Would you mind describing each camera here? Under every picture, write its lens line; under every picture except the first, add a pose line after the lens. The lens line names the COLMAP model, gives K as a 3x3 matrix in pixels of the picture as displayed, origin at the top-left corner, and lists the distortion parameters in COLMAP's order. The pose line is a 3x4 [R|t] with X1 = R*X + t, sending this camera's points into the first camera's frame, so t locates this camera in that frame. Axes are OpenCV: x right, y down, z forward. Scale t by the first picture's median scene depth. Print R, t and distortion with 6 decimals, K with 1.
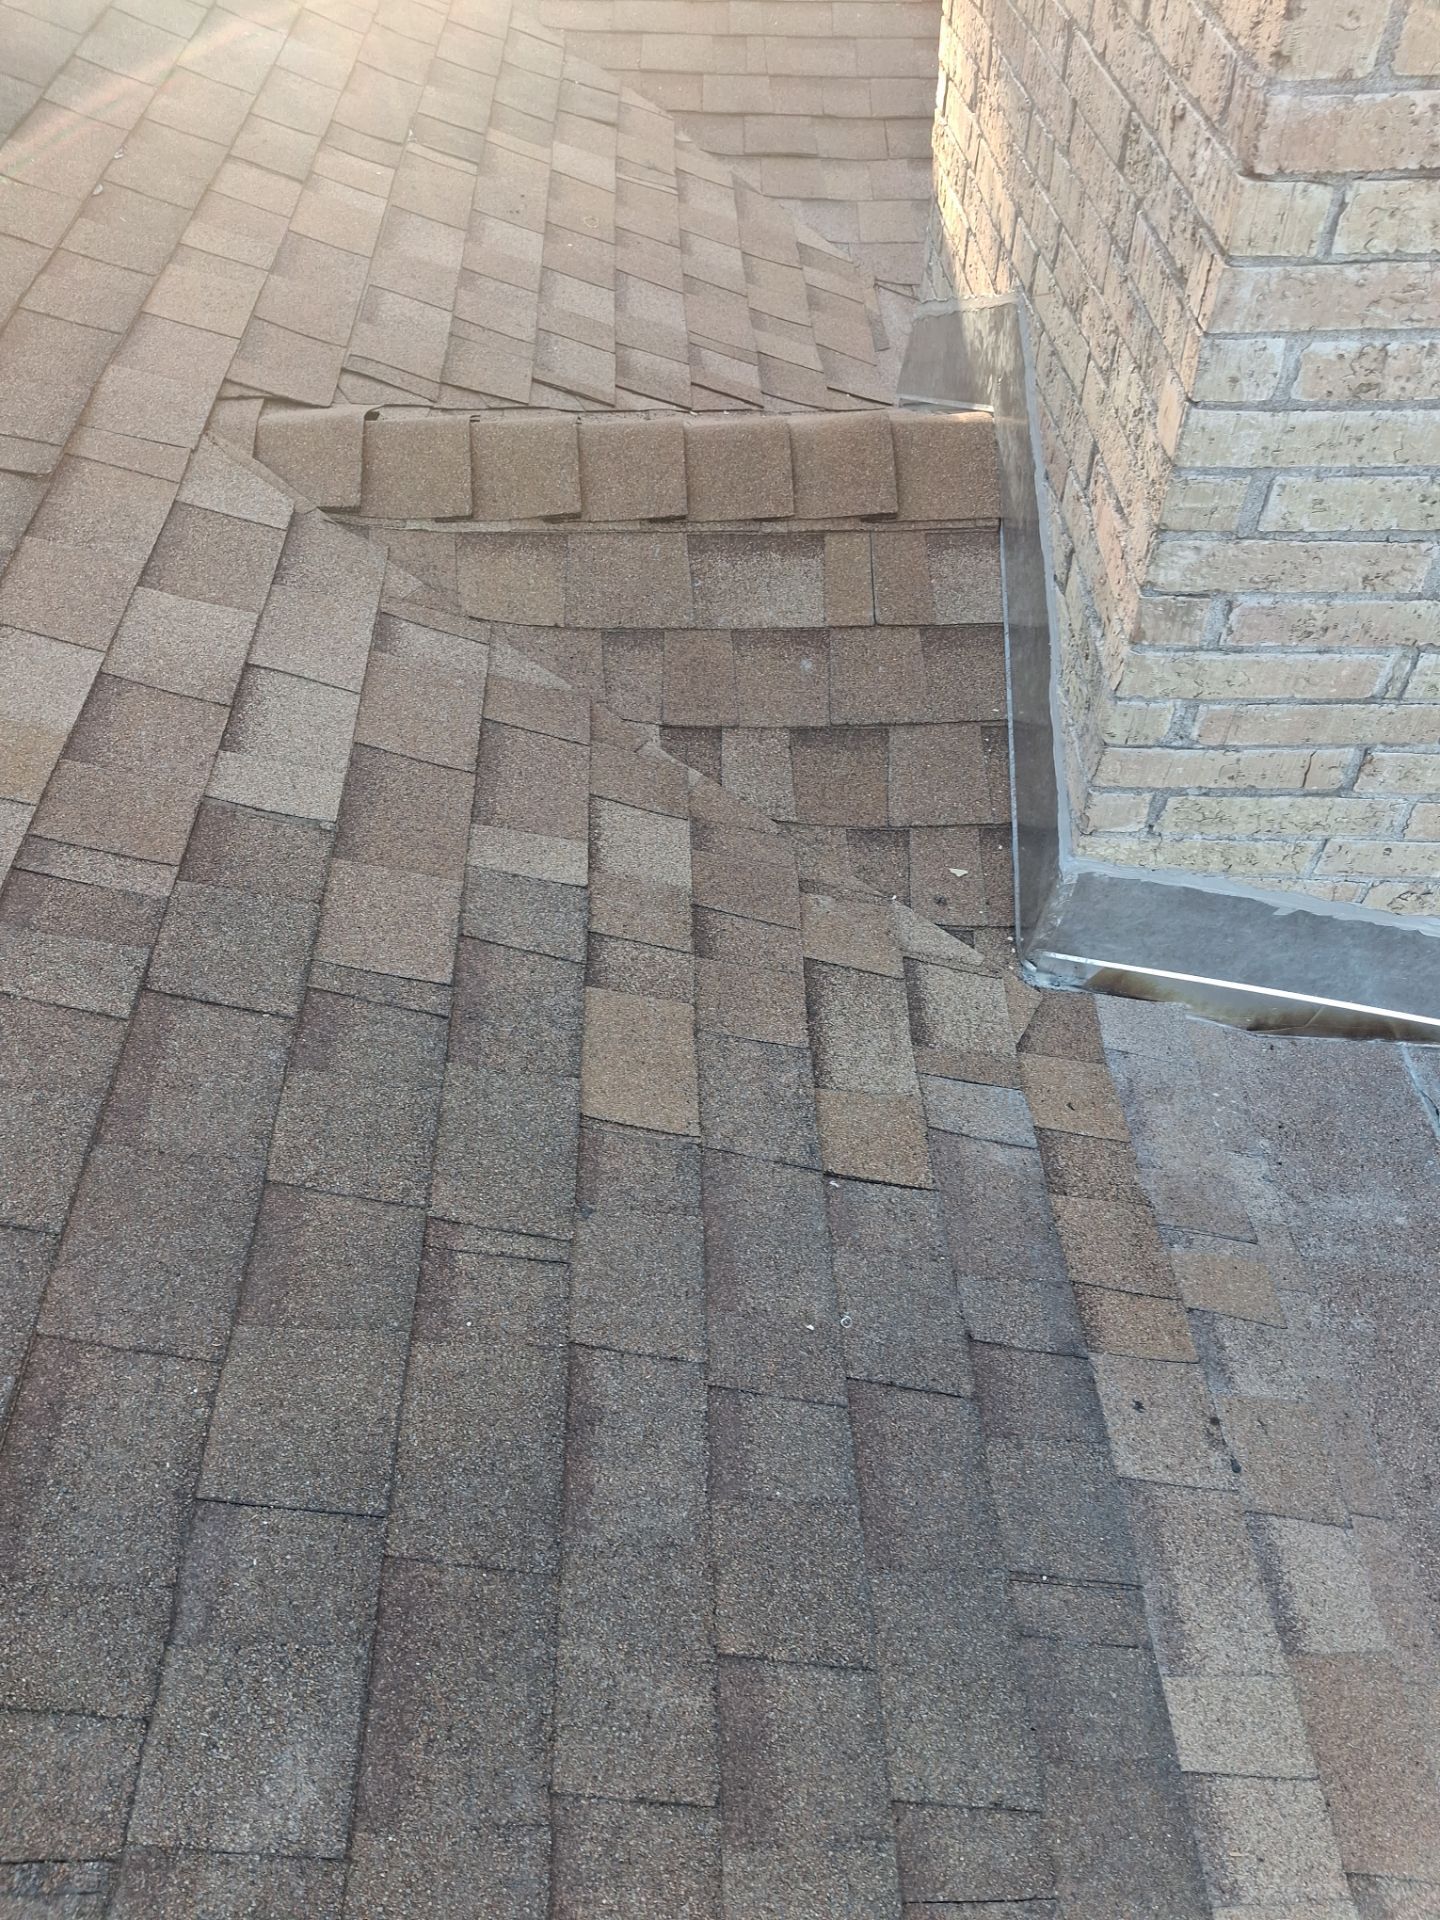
lens RADIAL K [[1423.3, 0, 740.0], [0, 1423.3, 954.7], [0, 0, 1]] dist [0.058265, -0.094540]
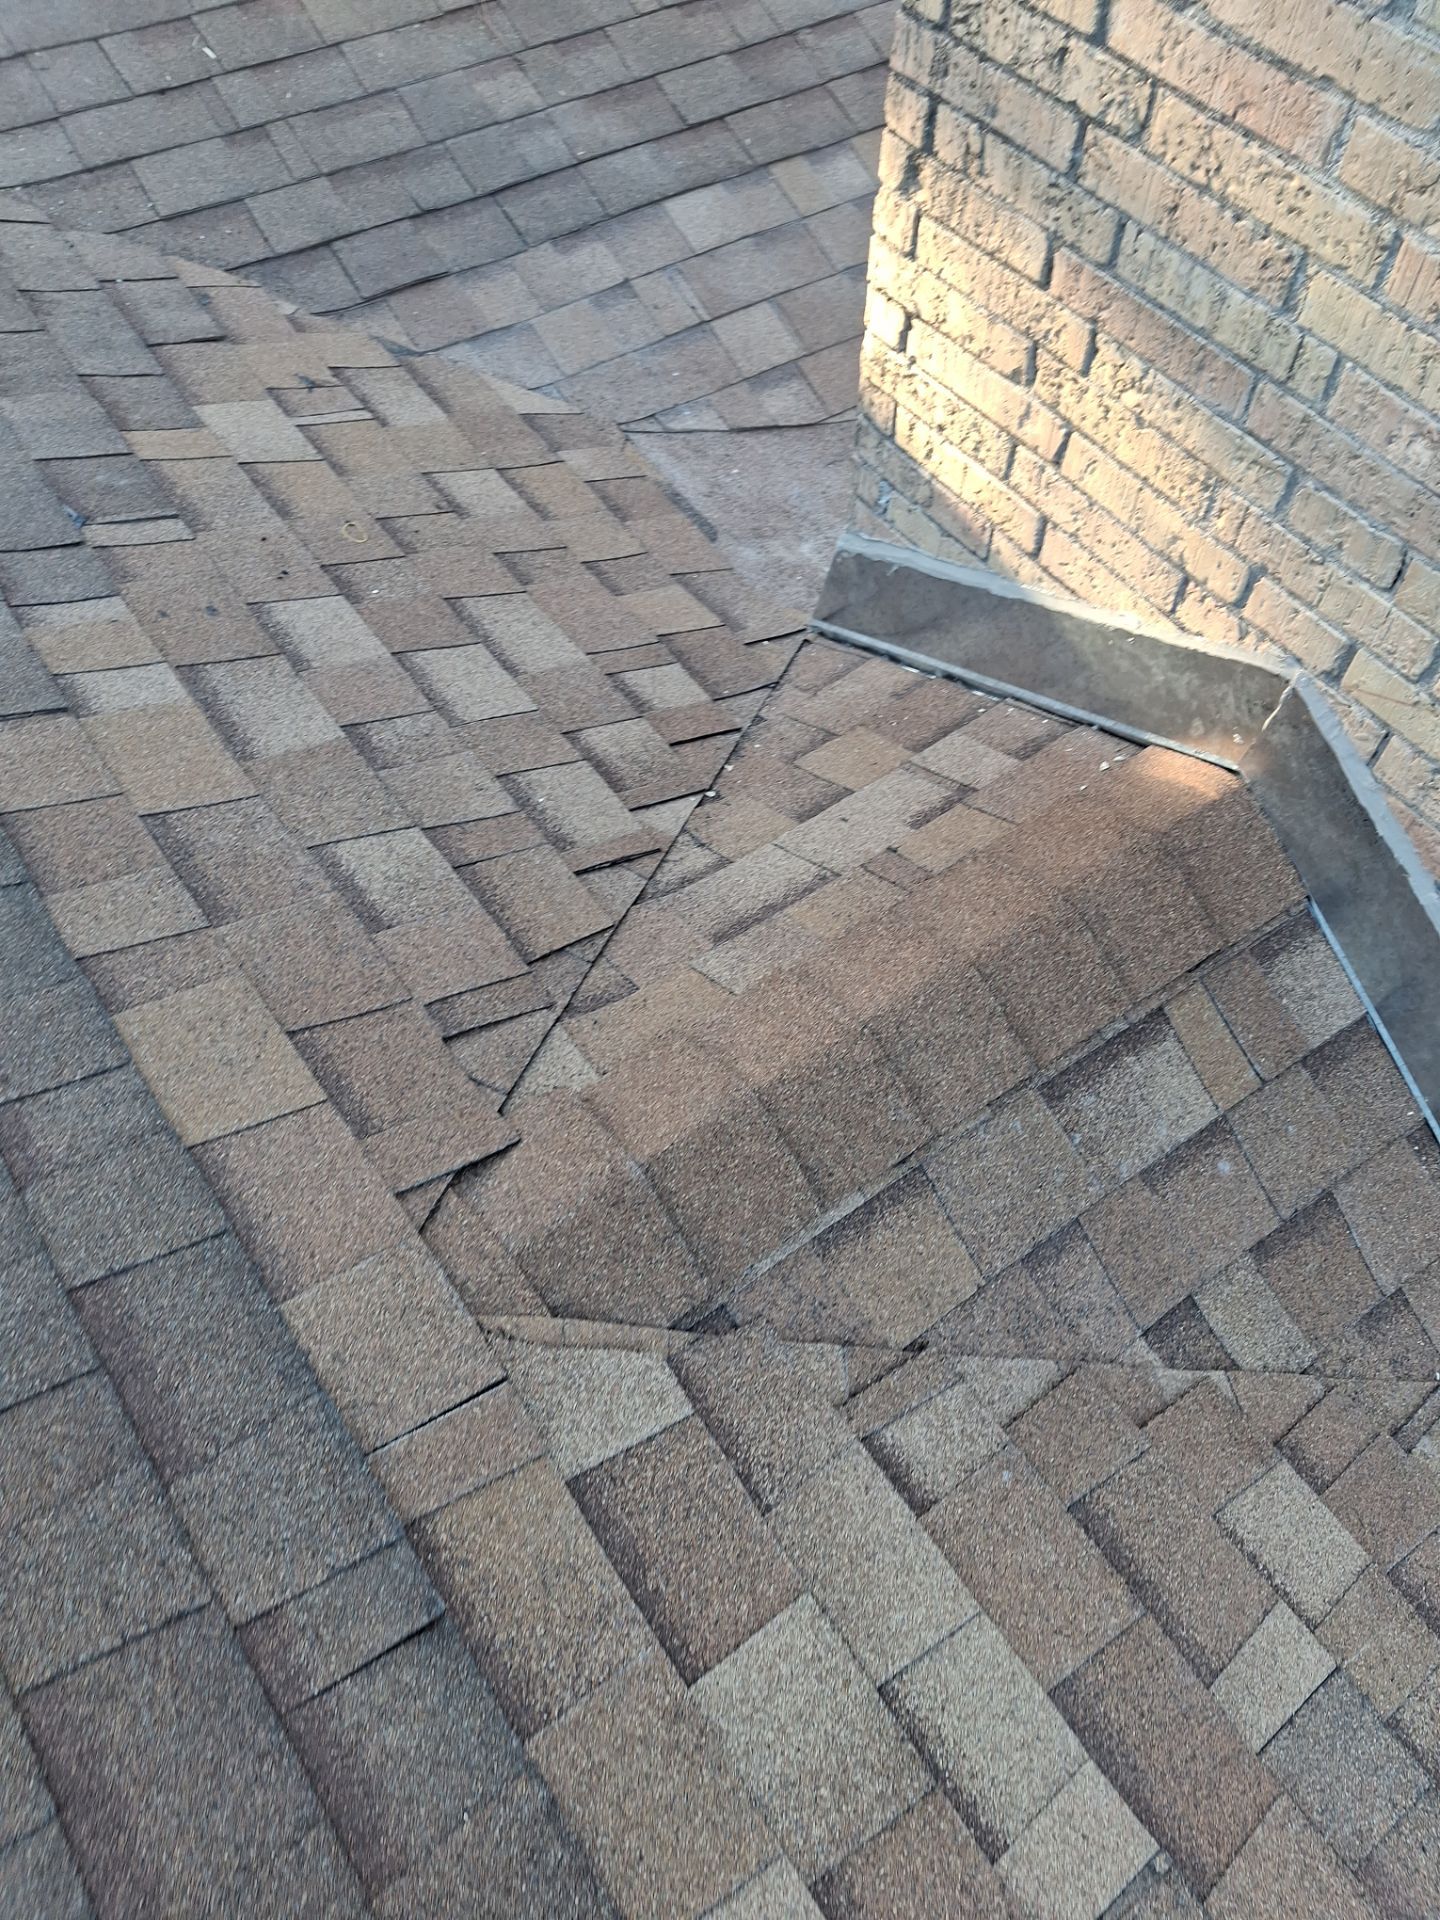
lens RADIAL K [[1423.3, 0, 730.1], [0, 1423.3, 937.5], [0, 0, 1]] dist [0.058265, -0.094540]
pose [[0.844071, -0.440462, 0.305840, -0.456366], [0.388530, 0.895444, 0.217312, -0.717630], [-0.369580, -0.064599, 0.926951, 0.399225]]
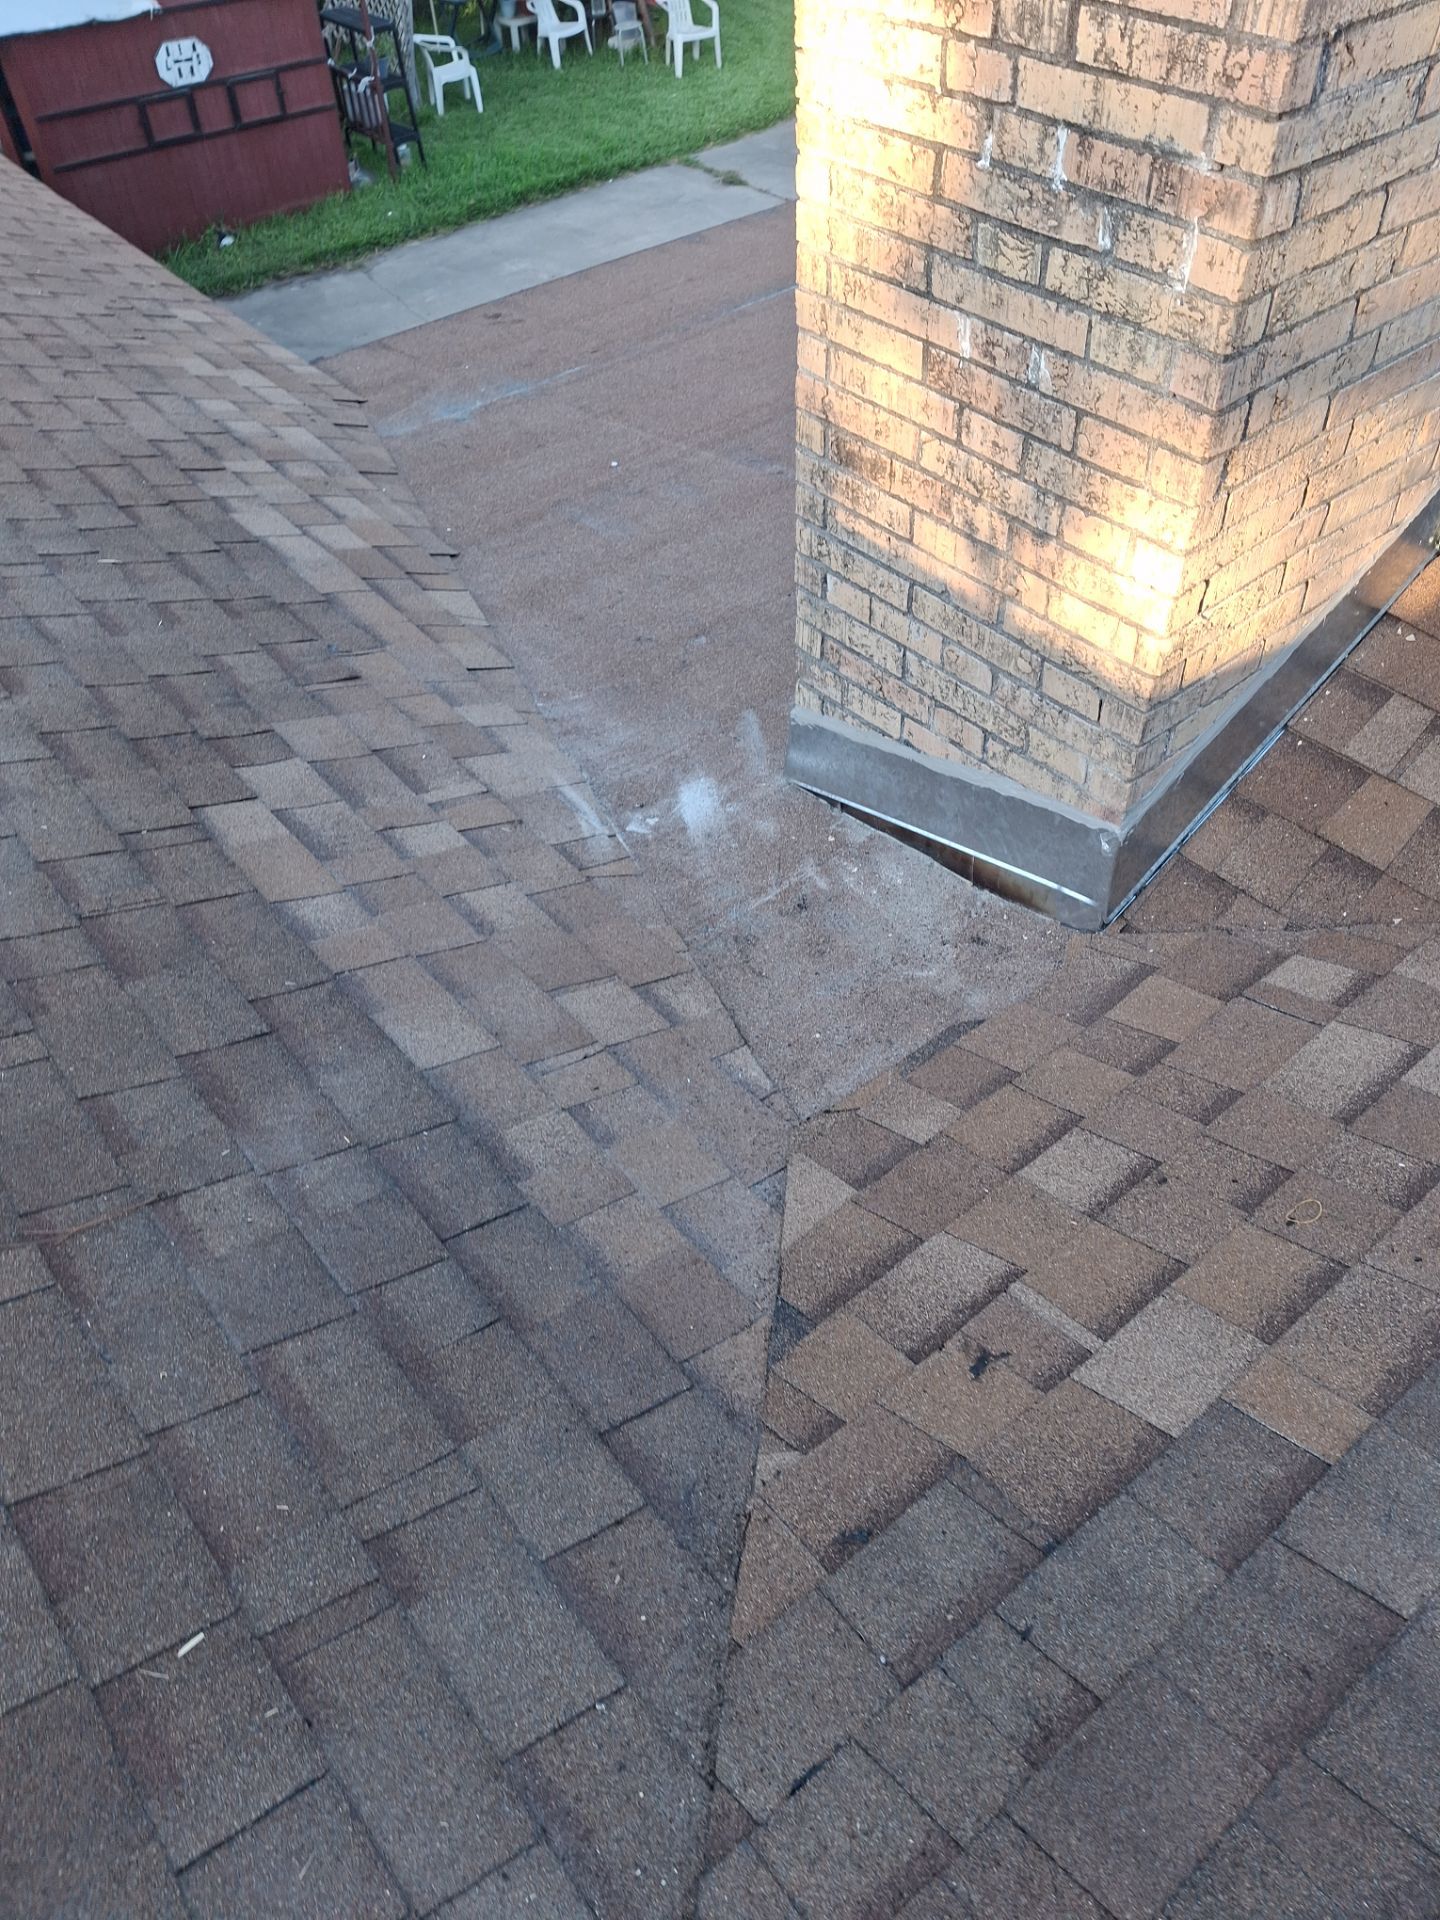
lens RADIAL K [[1423.3, 0, 740.3], [0, 1423.3, 953.3], [0, 0, 1]] dist [0.058265, -0.094540]
pose [[-0.593080, -0.574244, 0.564358, -0.424152], [0.615672, 0.128245, 0.777497, -1.985400], [-0.518849, 0.808577, 0.277486, 1.514859]]
